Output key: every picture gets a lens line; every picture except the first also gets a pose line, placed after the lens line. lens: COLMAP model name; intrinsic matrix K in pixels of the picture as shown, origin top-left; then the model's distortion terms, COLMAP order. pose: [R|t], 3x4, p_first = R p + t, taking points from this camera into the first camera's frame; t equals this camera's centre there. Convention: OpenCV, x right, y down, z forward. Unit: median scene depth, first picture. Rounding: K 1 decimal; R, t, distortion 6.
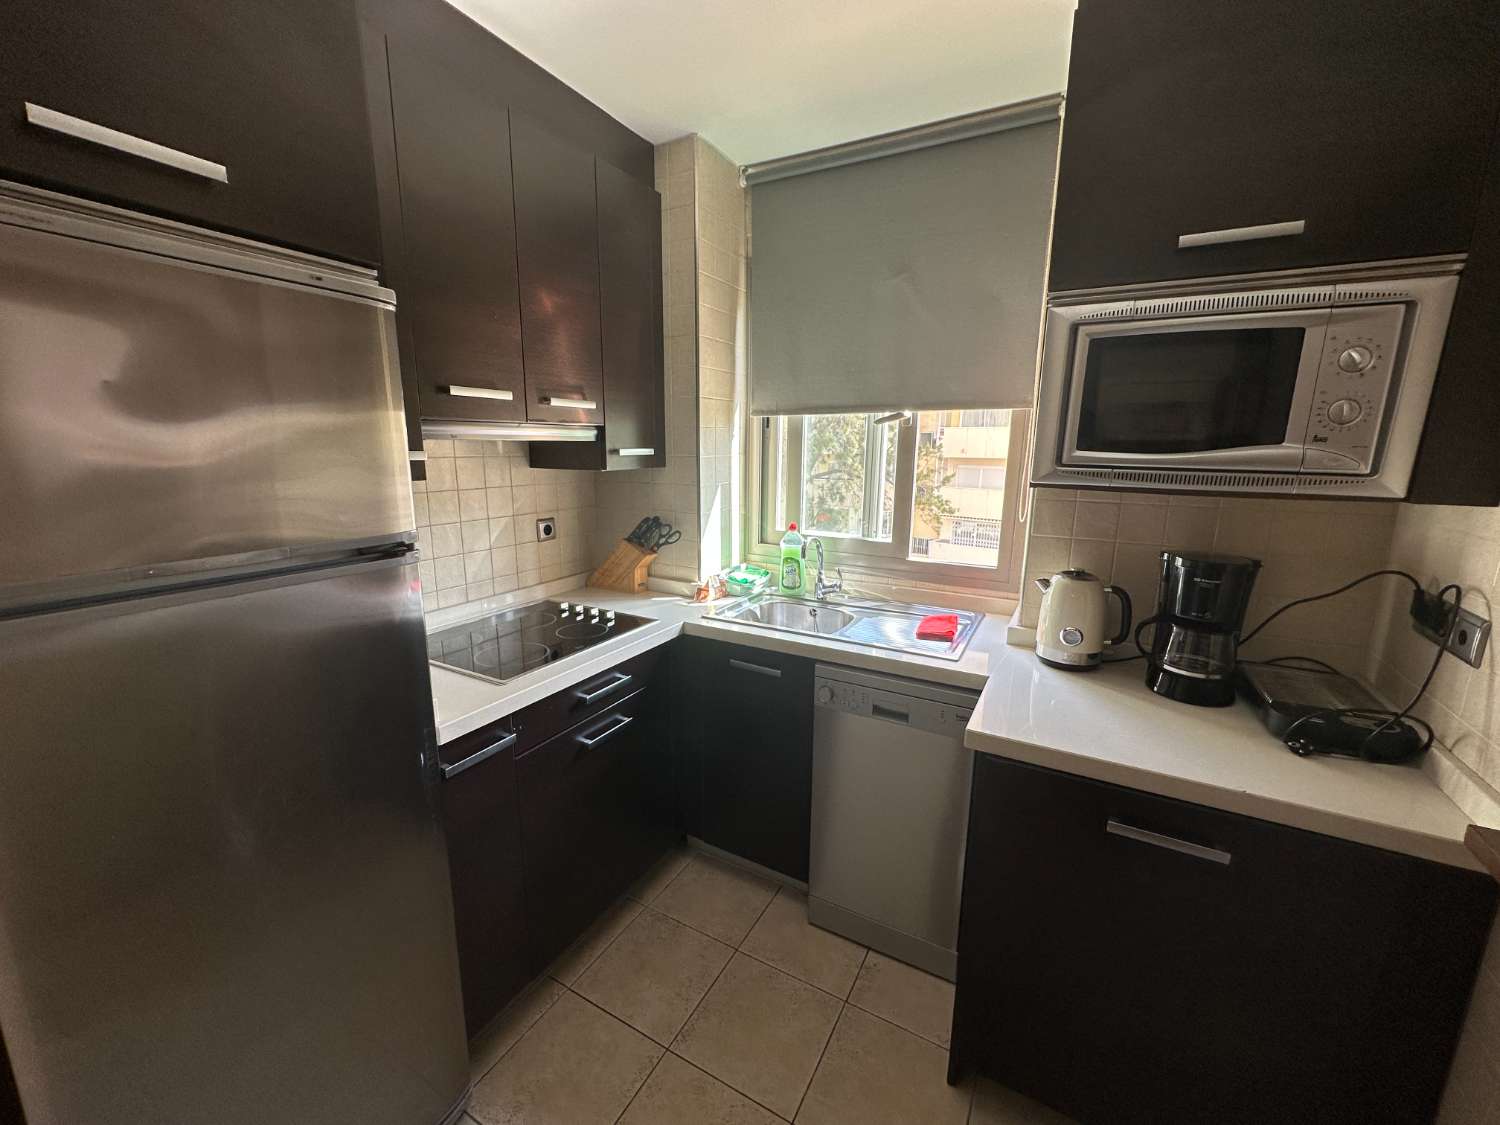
lens RADIAL K [[600.6, 0, 748.3], [0, 600.6, 563.0], [0, 0, 1]] dist [-0.000368, 0.000200]
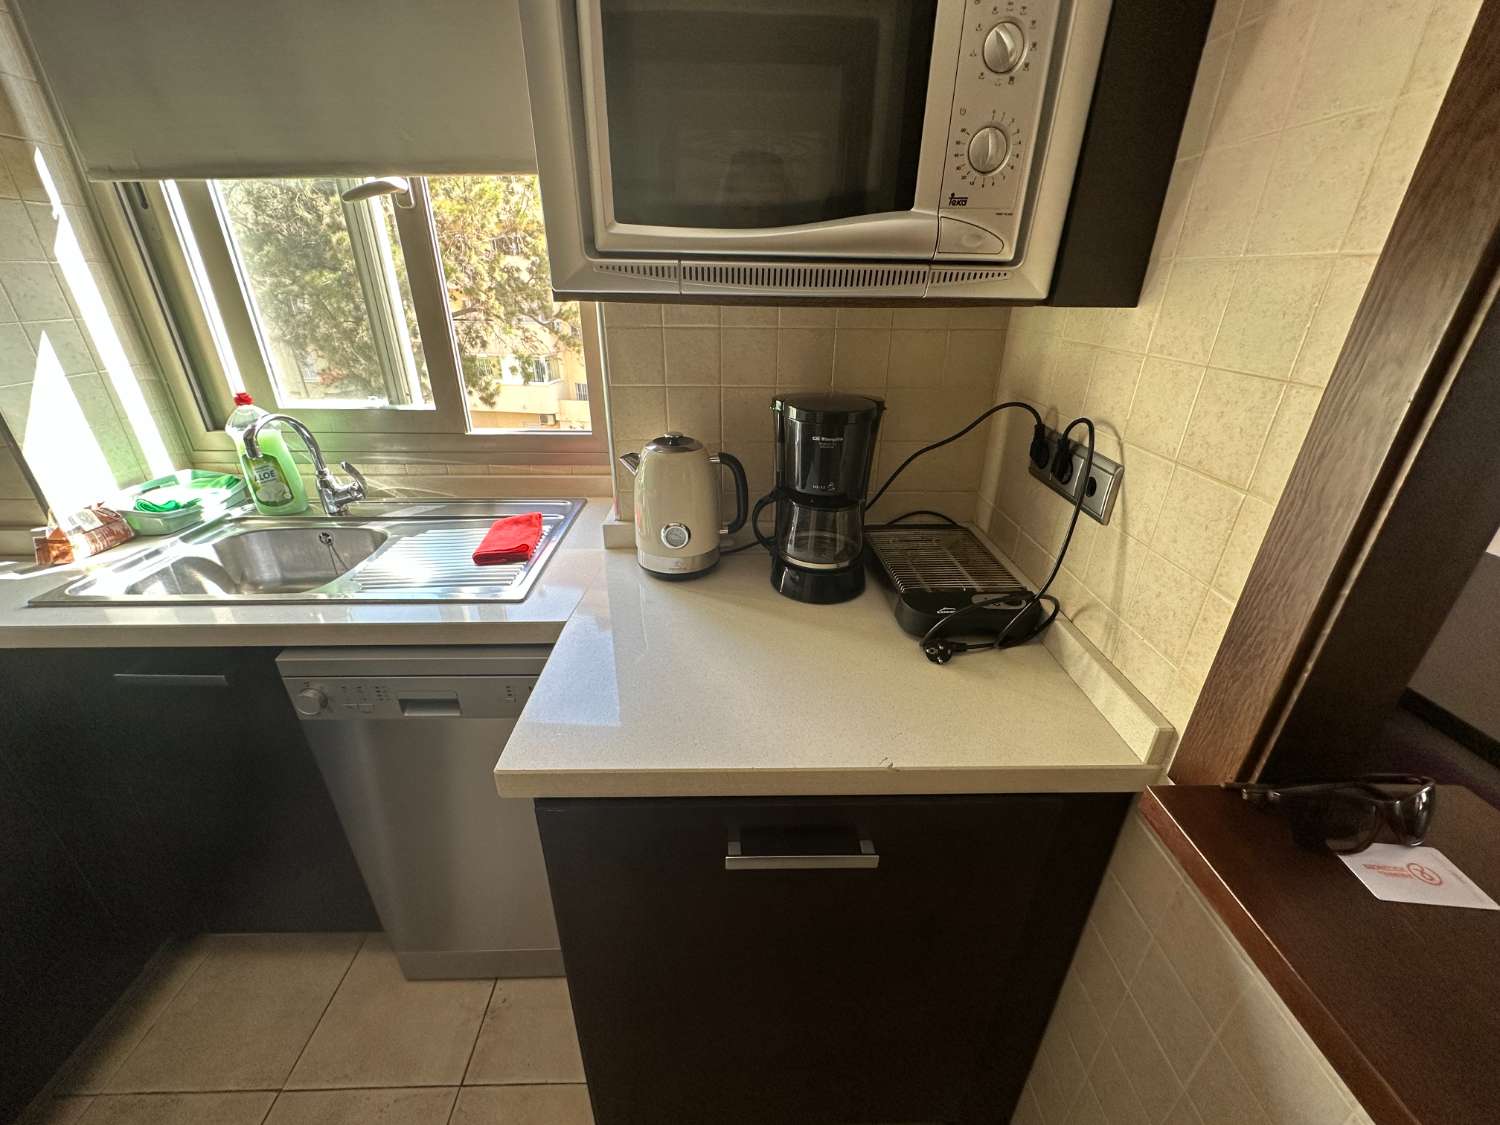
lens RADIAL K [[600.6, 0, 748.3], [0, 600.6, 563.0], [0, 0, 1]] dist [-0.000368, 0.000200]
pose [[0.860409, -0.218703, 0.460289, 0.238363], [0.098765, 0.957666, 0.270409, -0.021735], [-0.499943, -0.187202, 0.845584, 0.308011]]
